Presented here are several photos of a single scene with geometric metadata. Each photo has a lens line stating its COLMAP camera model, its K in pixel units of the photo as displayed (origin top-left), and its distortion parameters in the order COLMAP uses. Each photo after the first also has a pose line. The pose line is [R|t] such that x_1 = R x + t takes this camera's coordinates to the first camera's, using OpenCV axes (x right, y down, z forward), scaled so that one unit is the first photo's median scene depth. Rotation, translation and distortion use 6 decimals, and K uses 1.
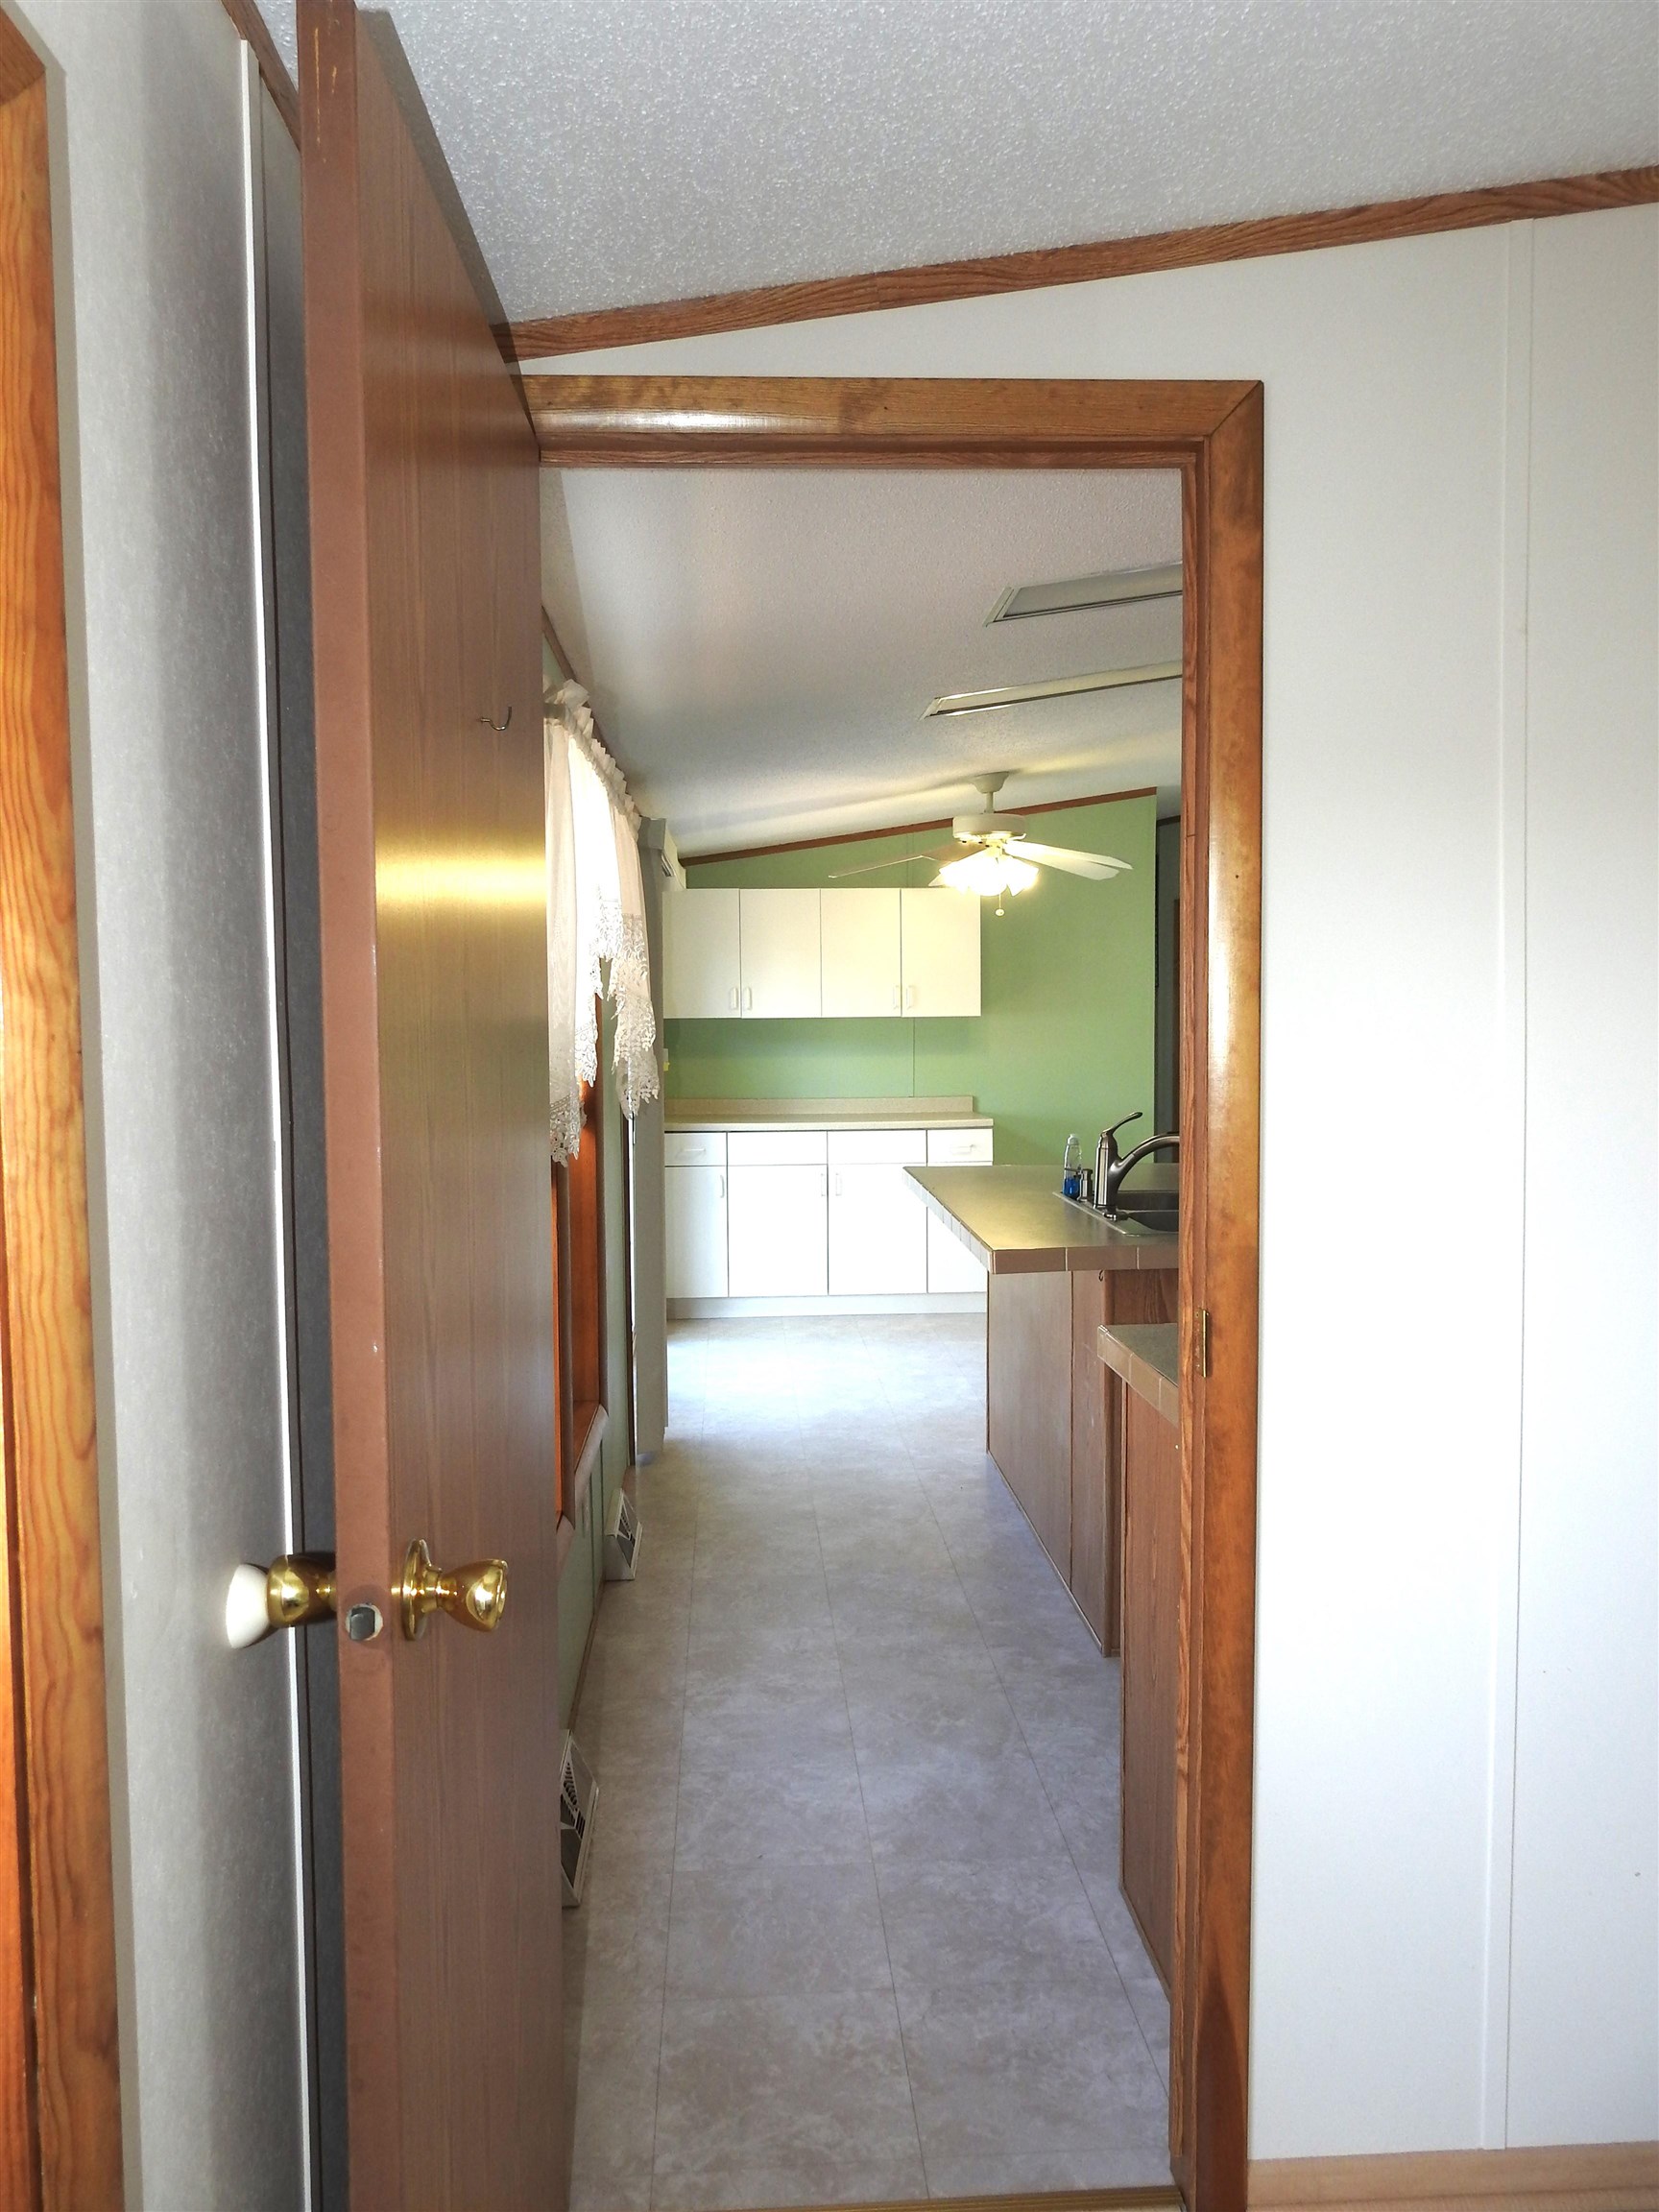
lens RADIAL K [[1564.9, 0, 825.9], [0, 1564.9, 1104.1], [0, 0, 1]] dist [-0.002850, -0.002229]
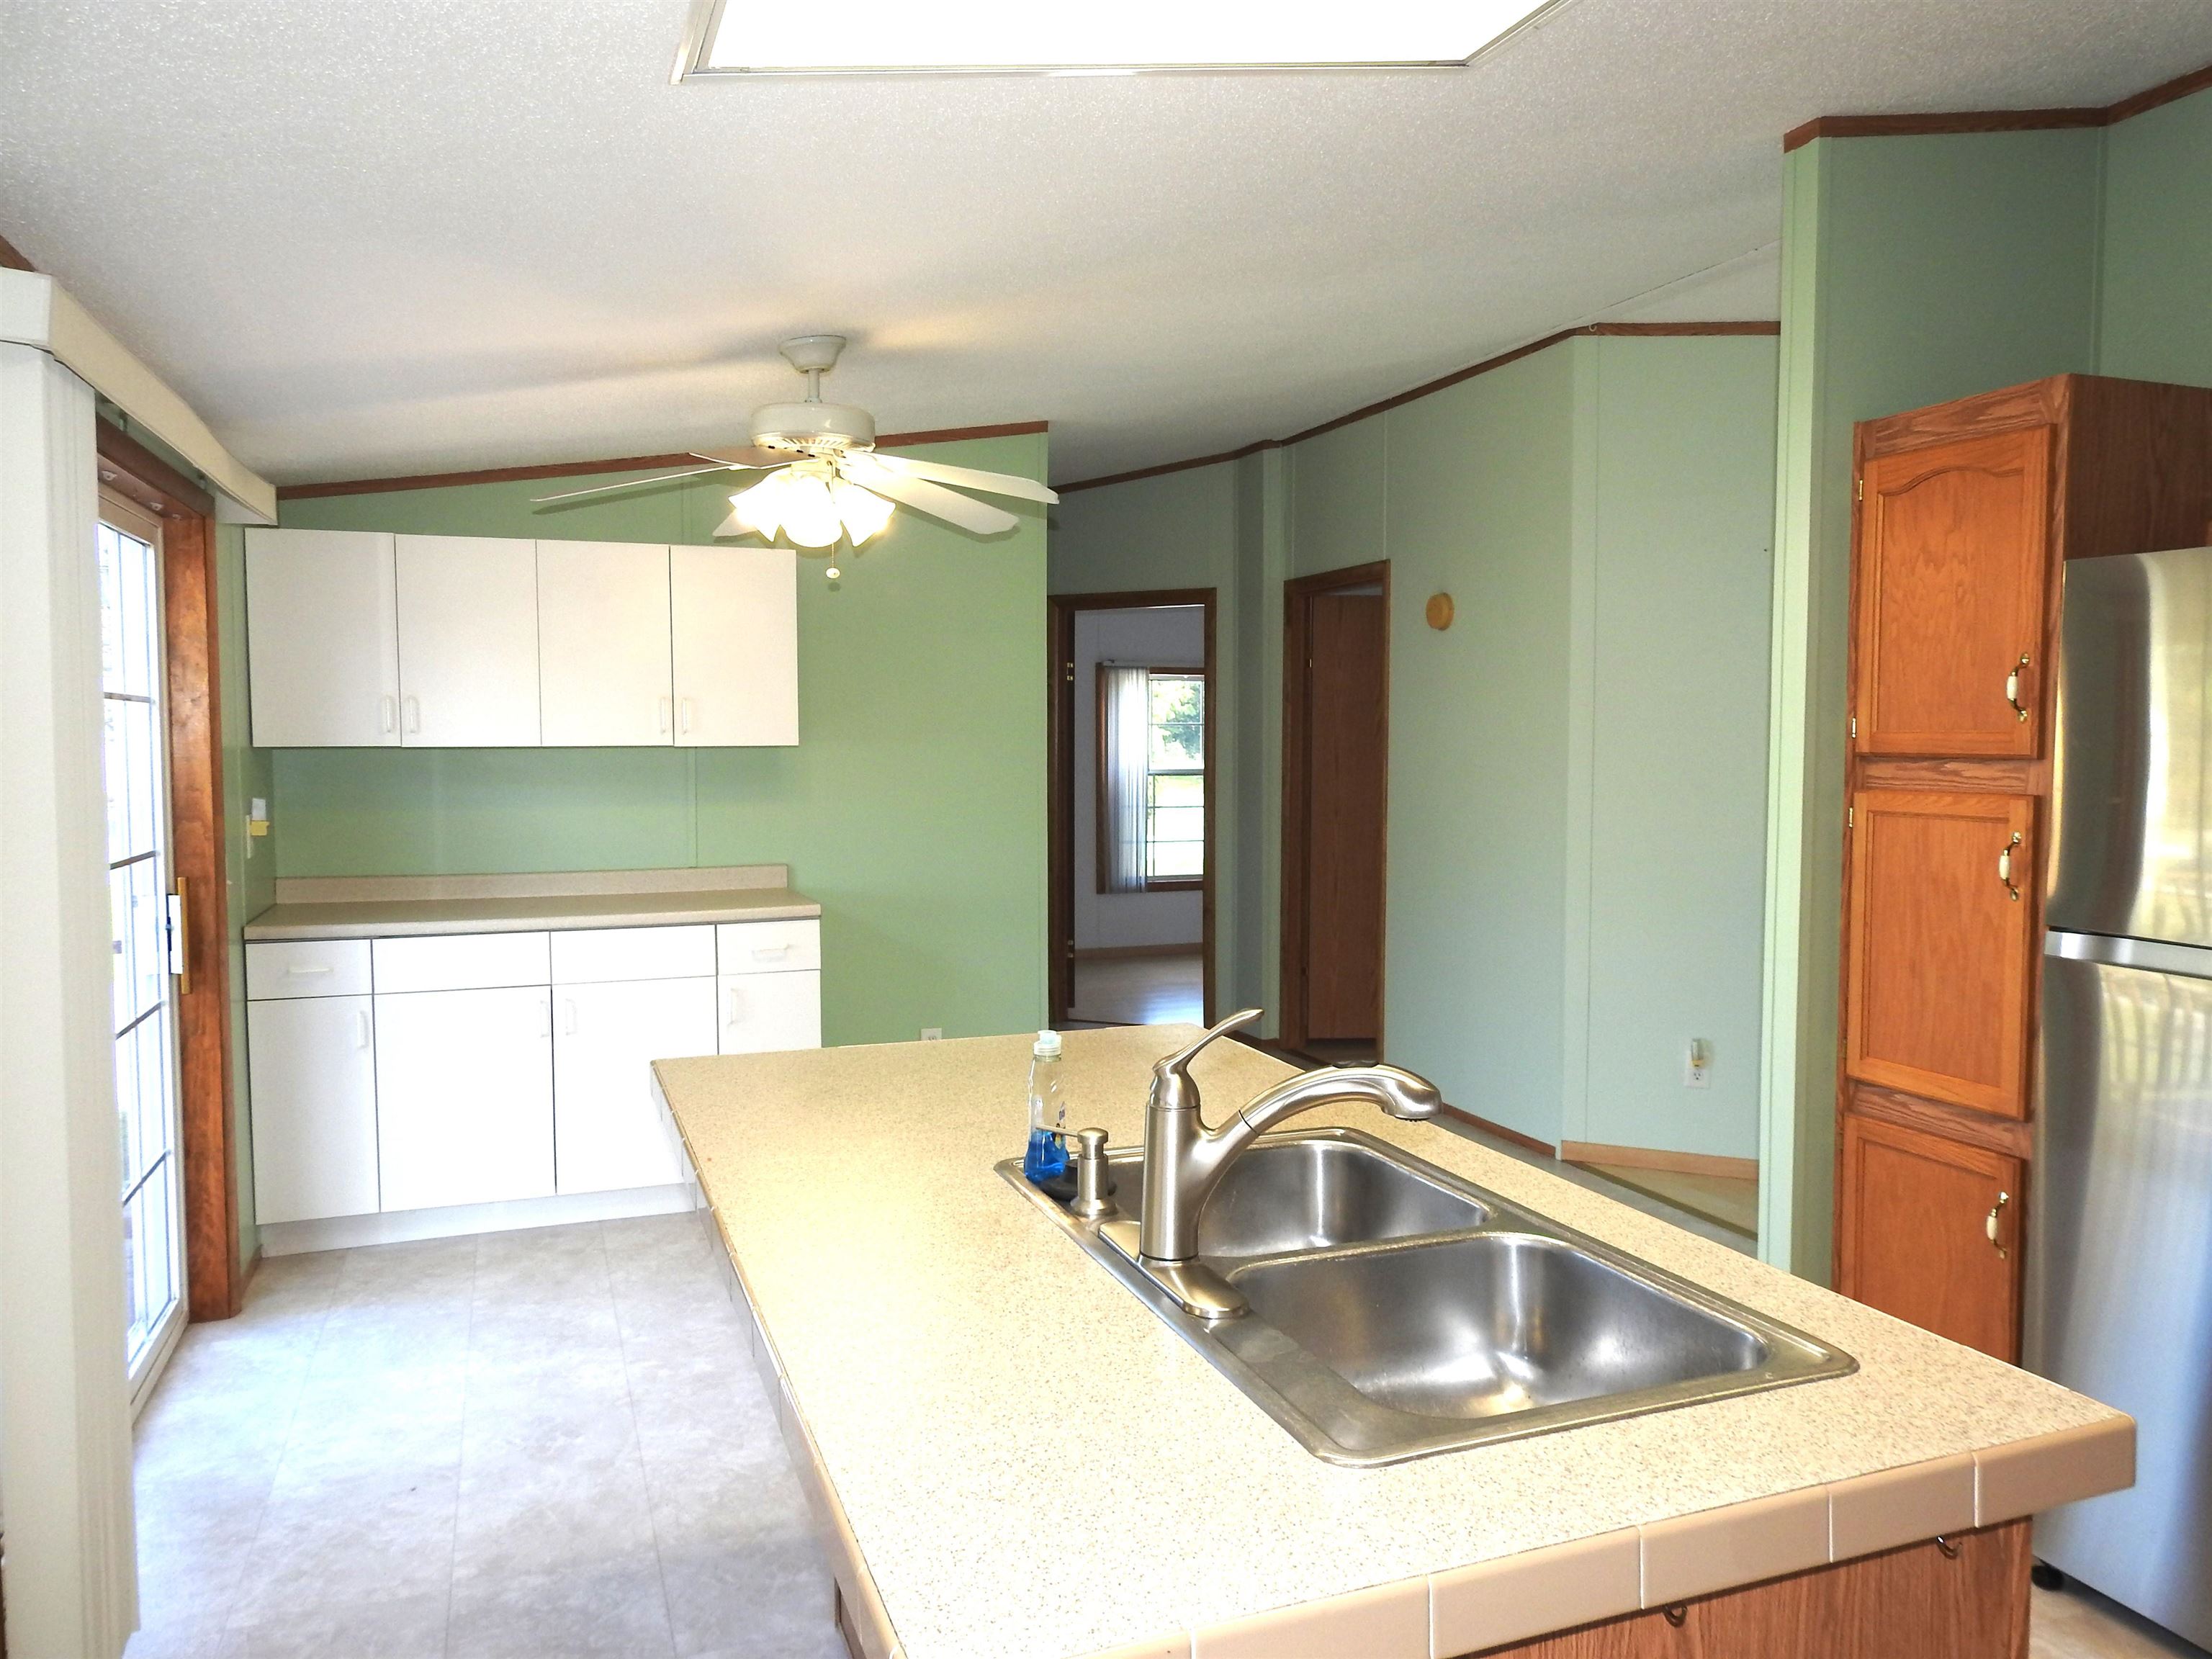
lens RADIAL K [[1564.9, 0, 1101.9], [0, 1564.9, 836.9], [0, 0, 1]] dist [-0.002850, -0.002229]
pose [[0.955395, -0.012592, 0.295061, 0.028050], [0.015044, 0.999869, -0.006040, -0.013434], [-0.294946, 0.010209, 0.955459, 0.359059]]
